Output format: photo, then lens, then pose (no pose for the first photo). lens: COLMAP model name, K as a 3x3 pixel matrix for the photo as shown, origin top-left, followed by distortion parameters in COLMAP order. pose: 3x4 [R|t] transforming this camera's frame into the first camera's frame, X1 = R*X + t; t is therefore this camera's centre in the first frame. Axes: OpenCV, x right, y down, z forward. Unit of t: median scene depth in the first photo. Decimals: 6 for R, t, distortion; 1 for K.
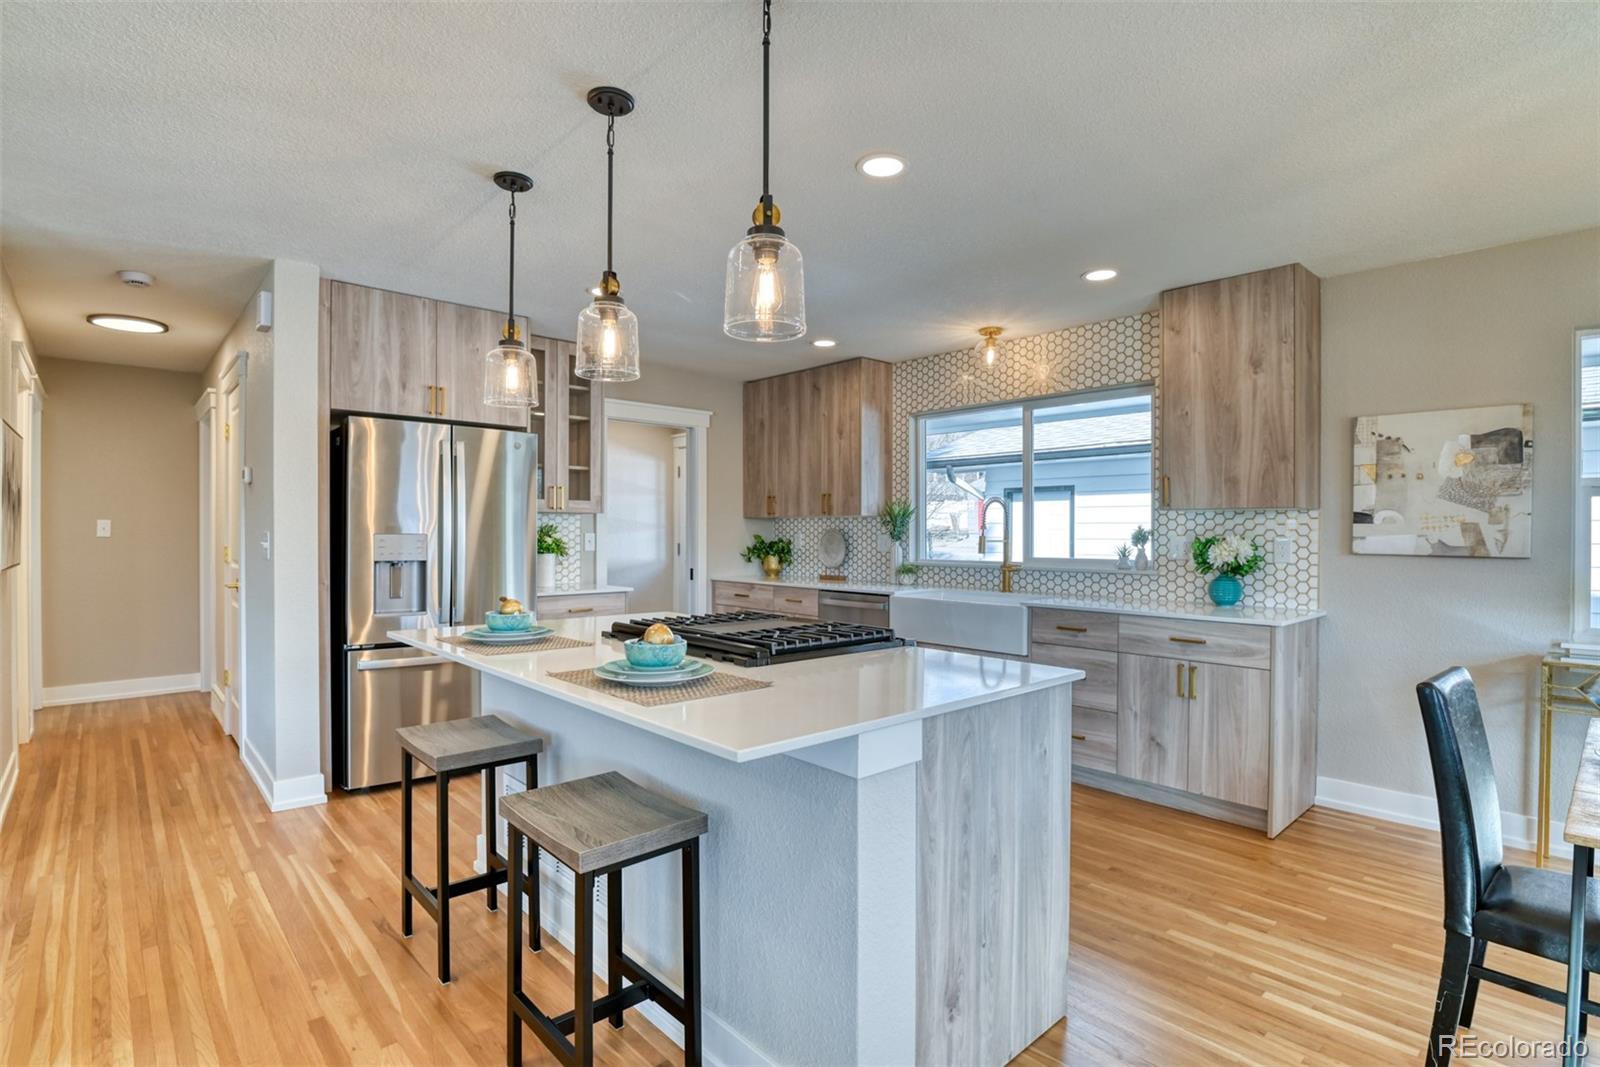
lens RADIAL K [[790.5, 0, 801.9], [0, 790.5, 531.2], [0, 0, 1]] dist [-0.029509, -0.002793]
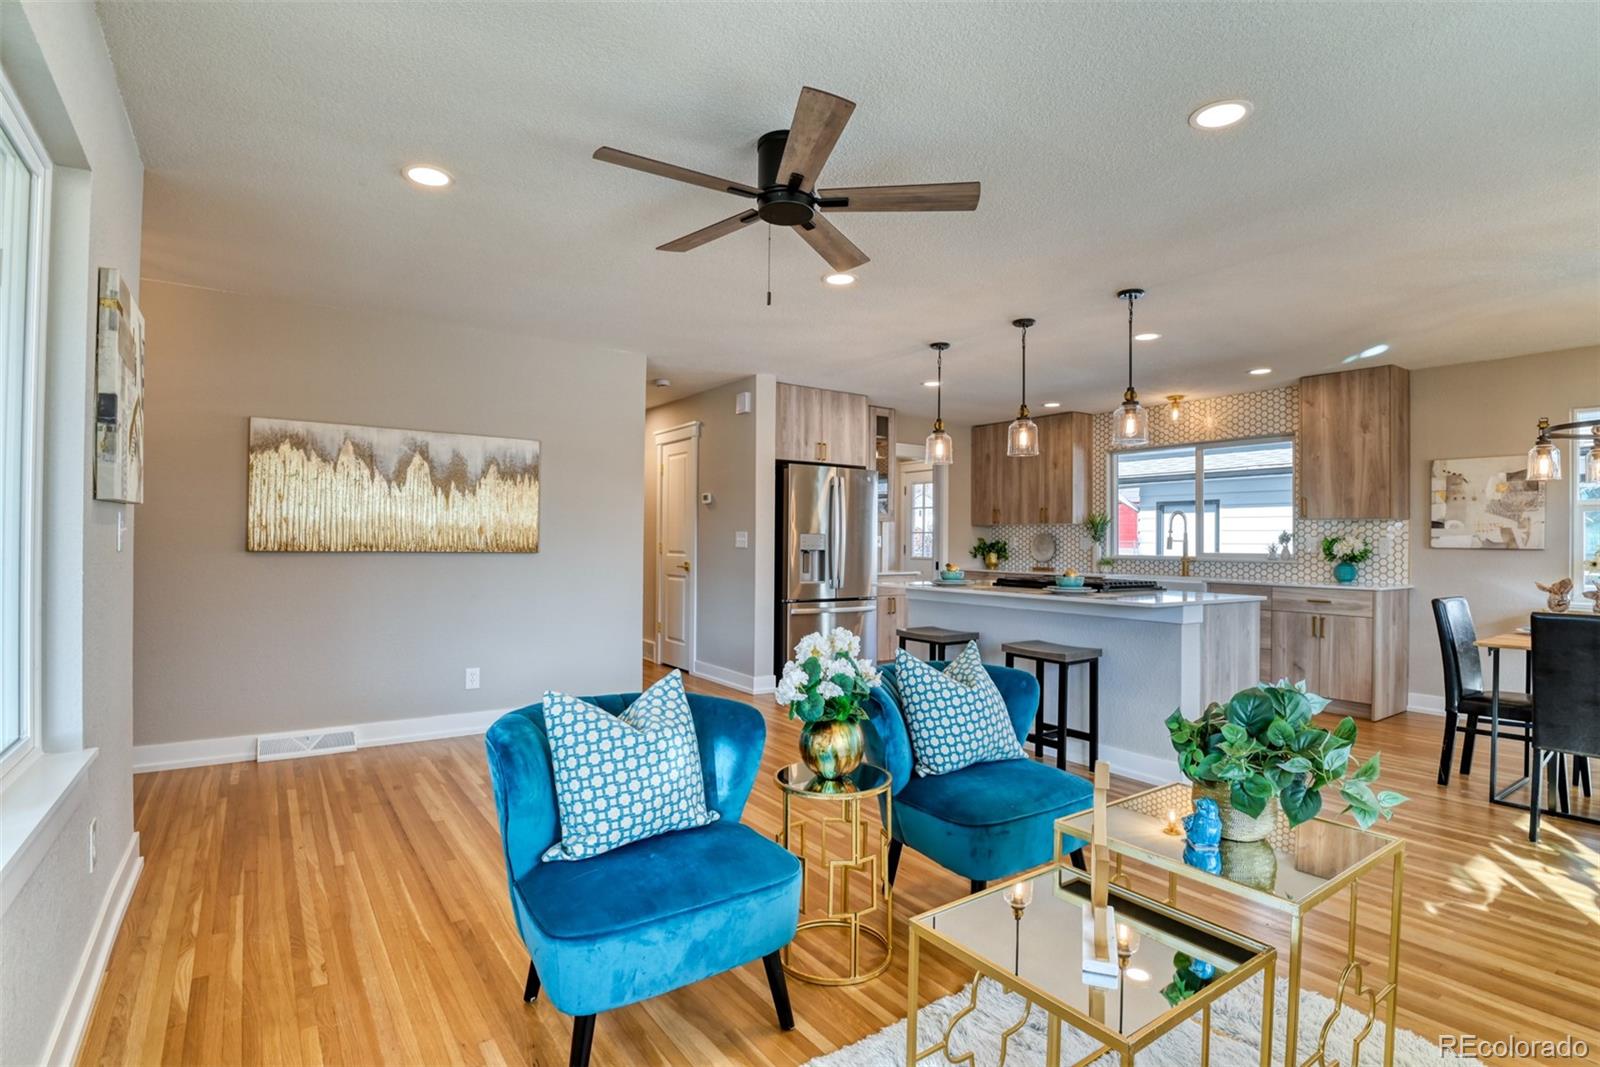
lens RADIAL K [[790.5, 0, 797.9], [0, 790.5, 533.8], [0, 0, 1]] dist [-0.029509, -0.002793]
pose [[0.991283, 0.003030, -0.131717, -0.311640], [-0.004277, 0.999949, -0.009187, 0.018506], [0.131682, 0.009670, 0.991245, -0.633712]]
